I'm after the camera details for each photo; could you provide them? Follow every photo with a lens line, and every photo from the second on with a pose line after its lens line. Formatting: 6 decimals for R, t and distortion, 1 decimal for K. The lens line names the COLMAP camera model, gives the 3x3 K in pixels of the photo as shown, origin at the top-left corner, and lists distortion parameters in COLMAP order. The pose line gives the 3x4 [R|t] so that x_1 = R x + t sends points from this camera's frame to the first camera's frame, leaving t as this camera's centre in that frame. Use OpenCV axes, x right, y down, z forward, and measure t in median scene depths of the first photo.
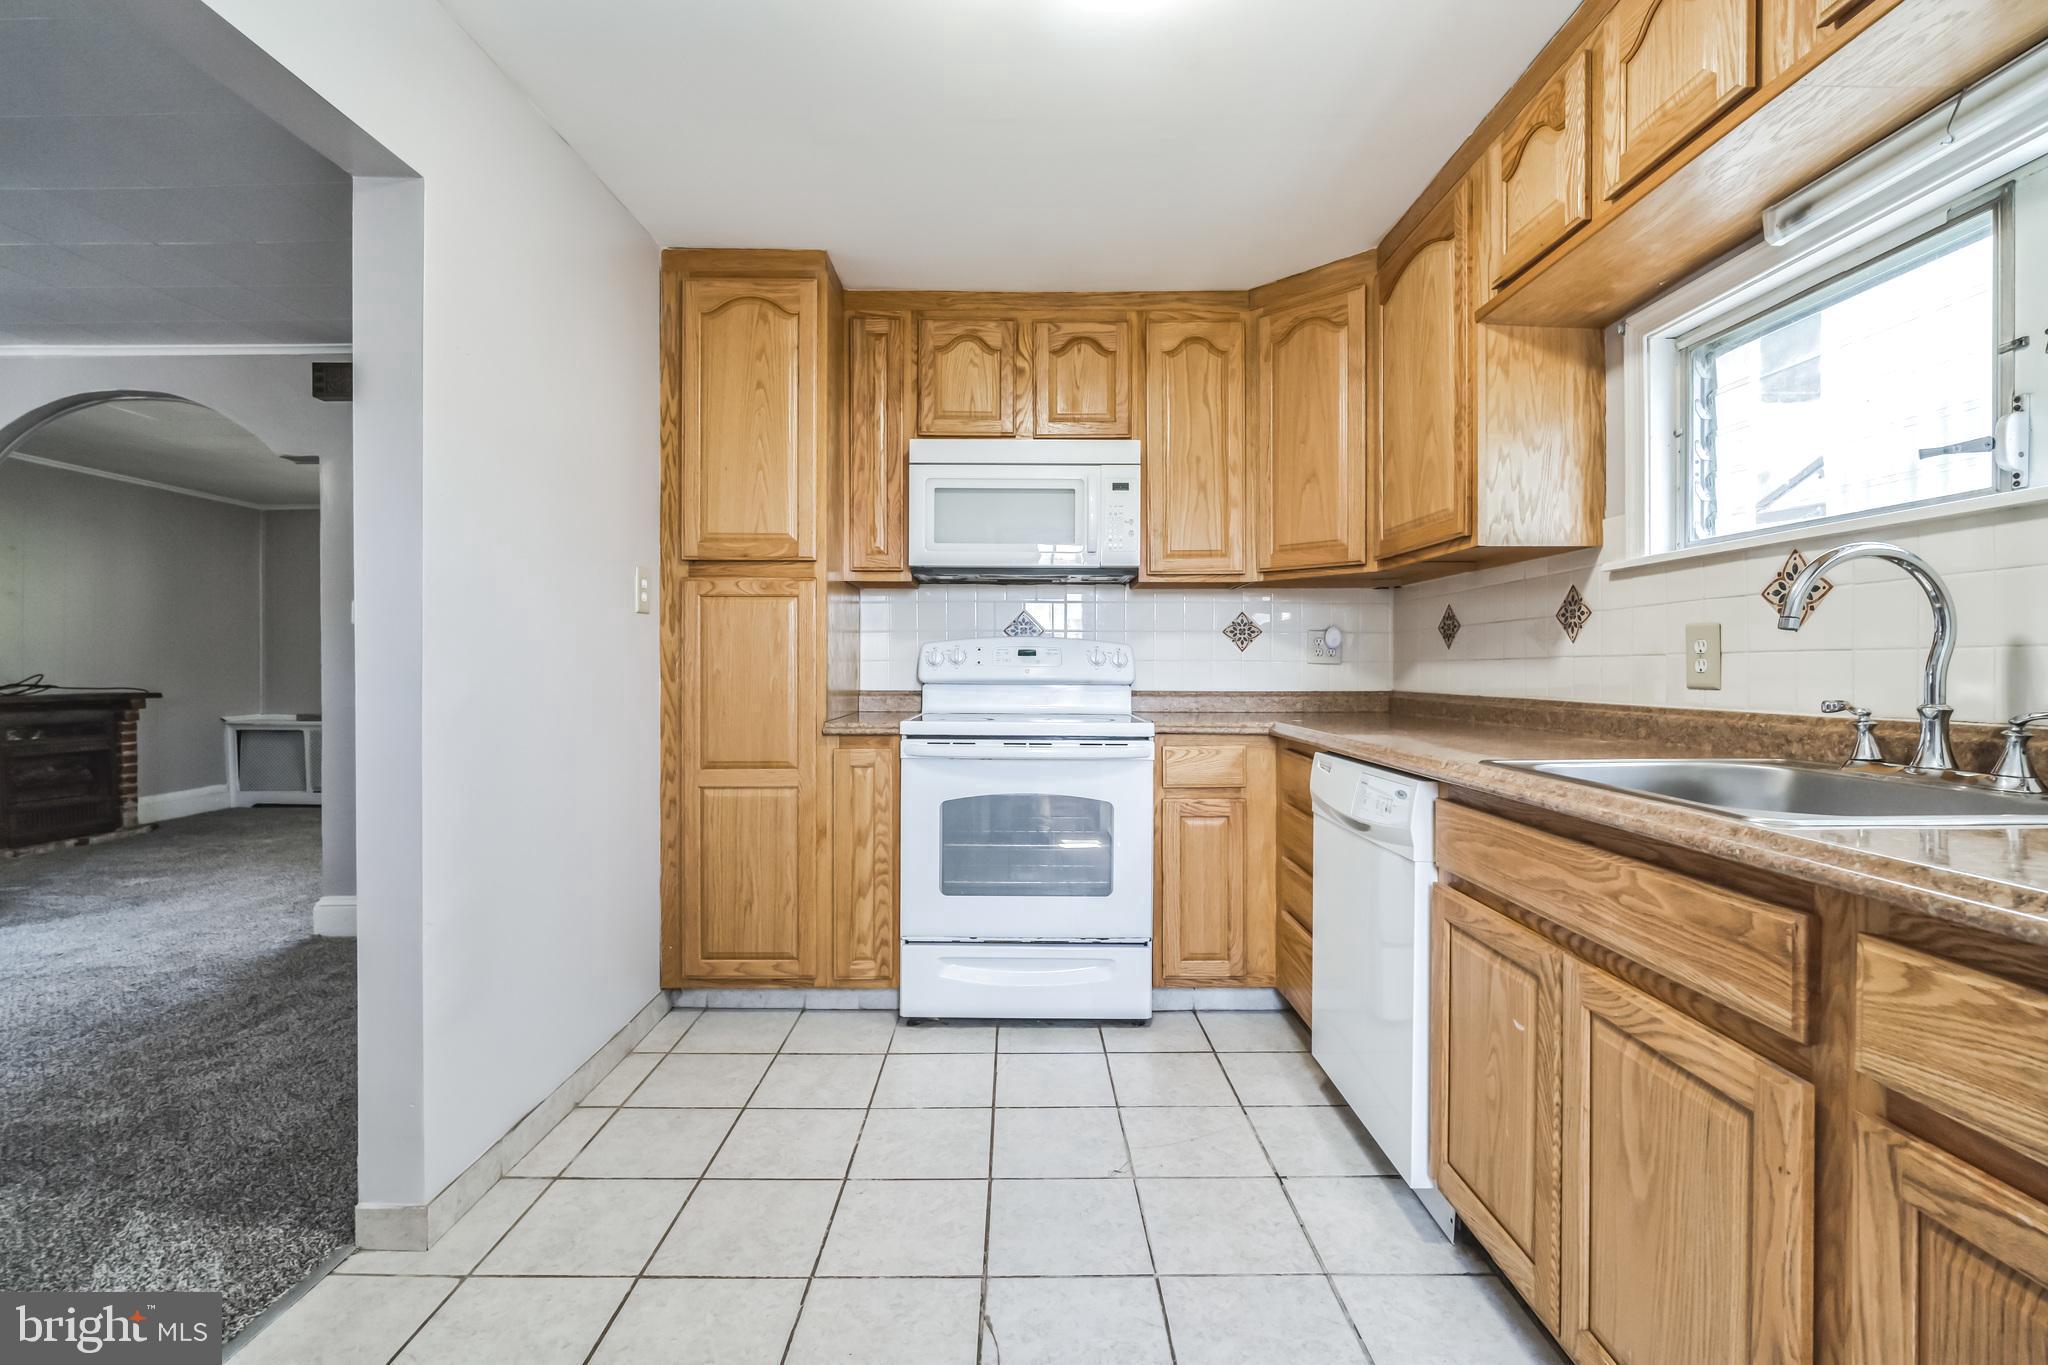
lens RADIAL K [[859.9, 0, 1022.6], [0, 859.9, 667.7], [0, 0, 1]] dist [0.000596, 0.000190]
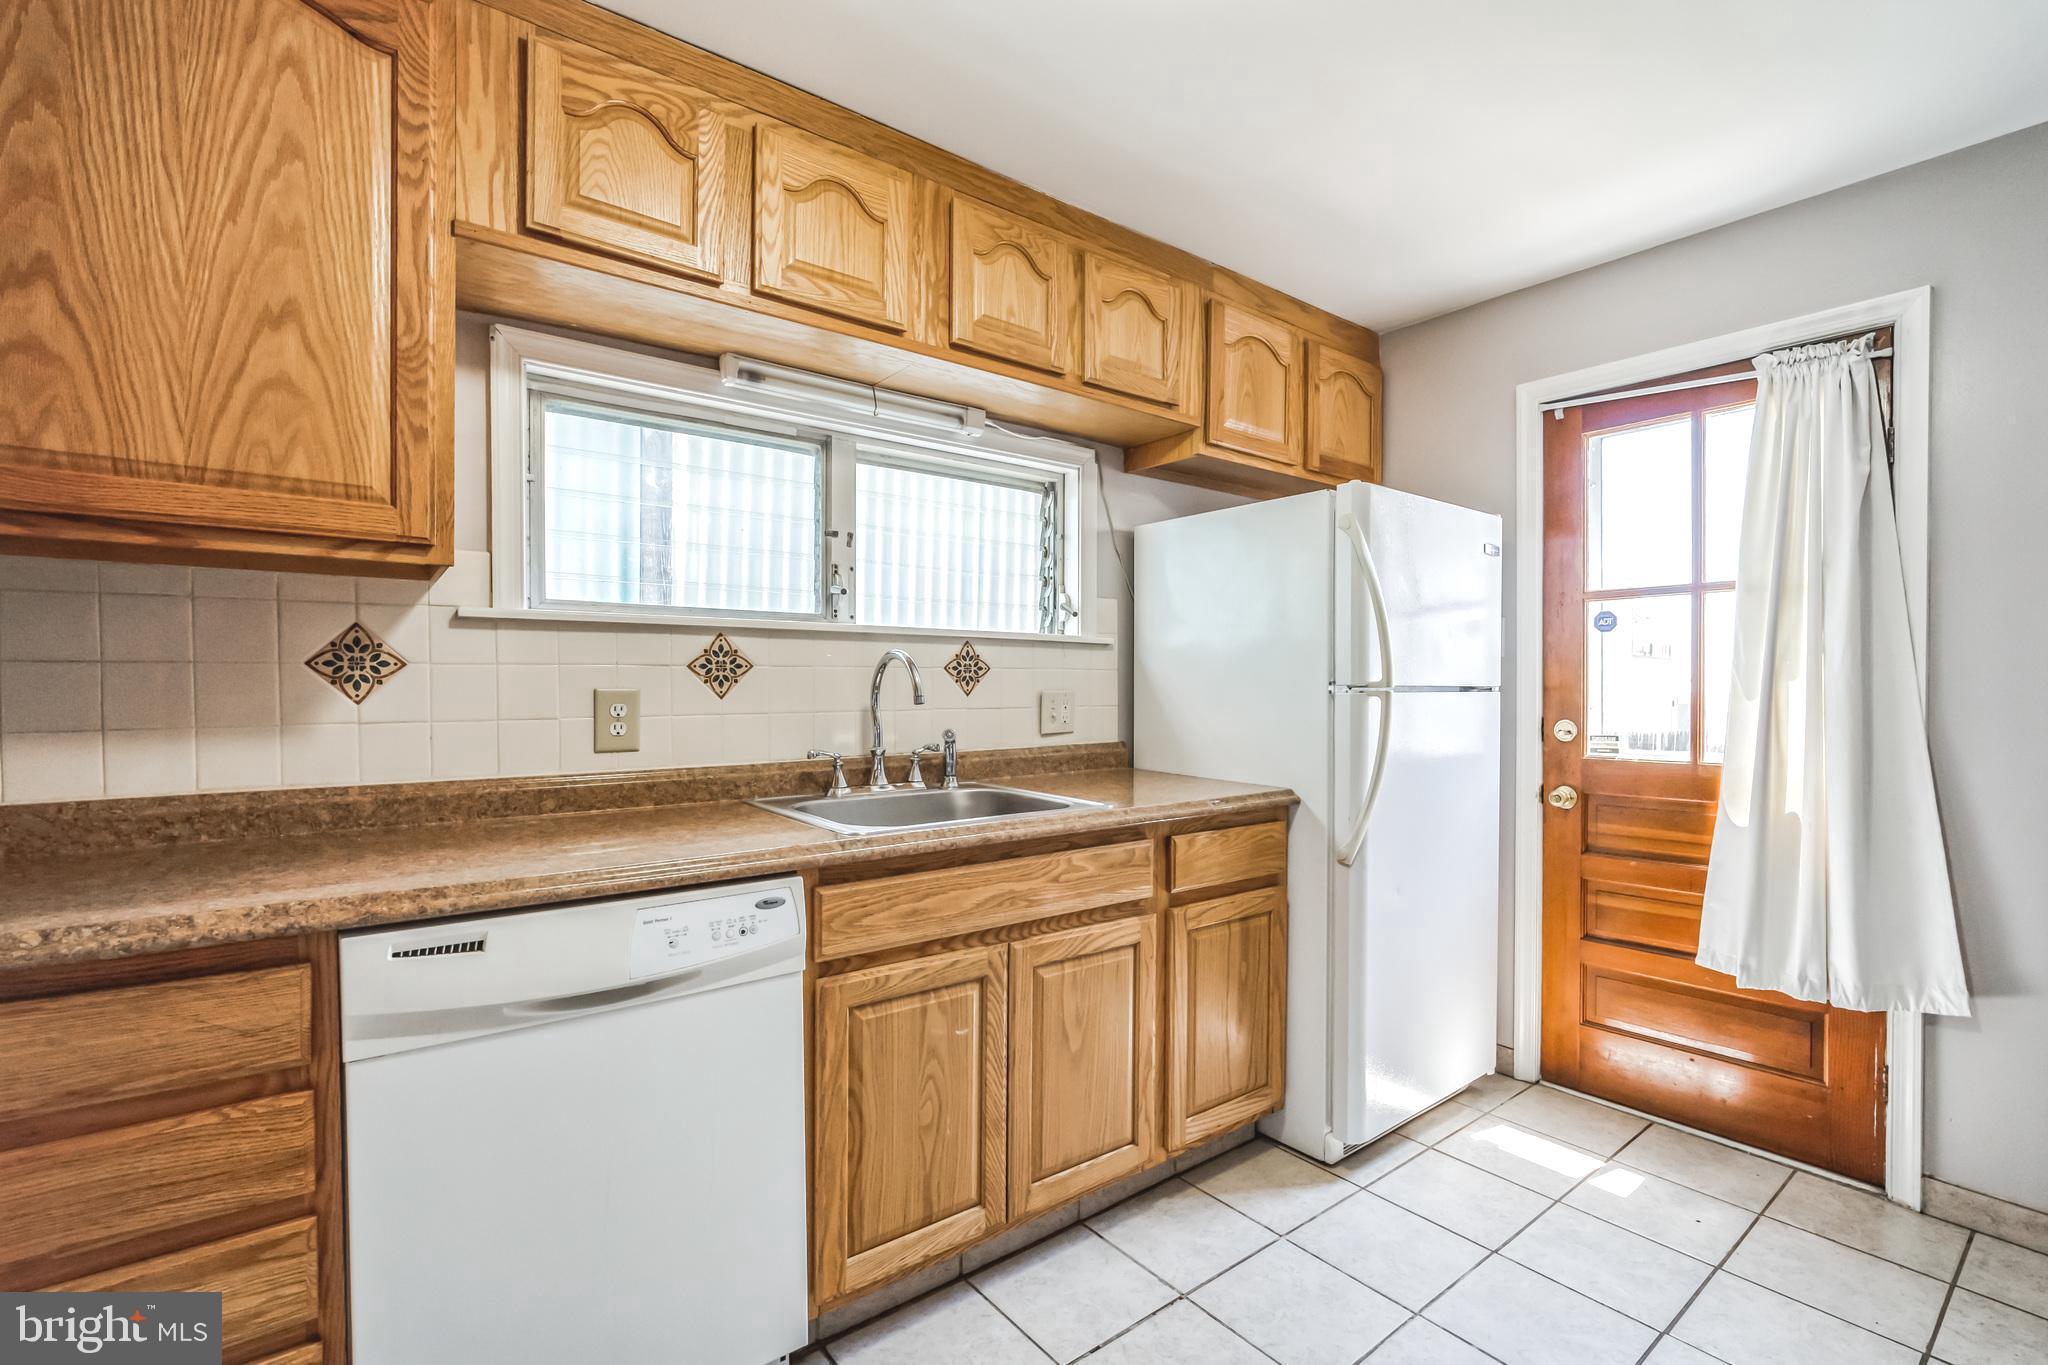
lens RADIAL K [[910.6, 0, 1025.7], [0, 910.6, 694.8], [0, 0, 1]] dist [0.000373, 0.000431]
pose [[-0.614949, -0.014578, 0.788432, -0.413933], [-0.000961, 0.999842, 0.017737, -0.071796], [-0.788566, 0.010149, -0.614866, 1.461663]]
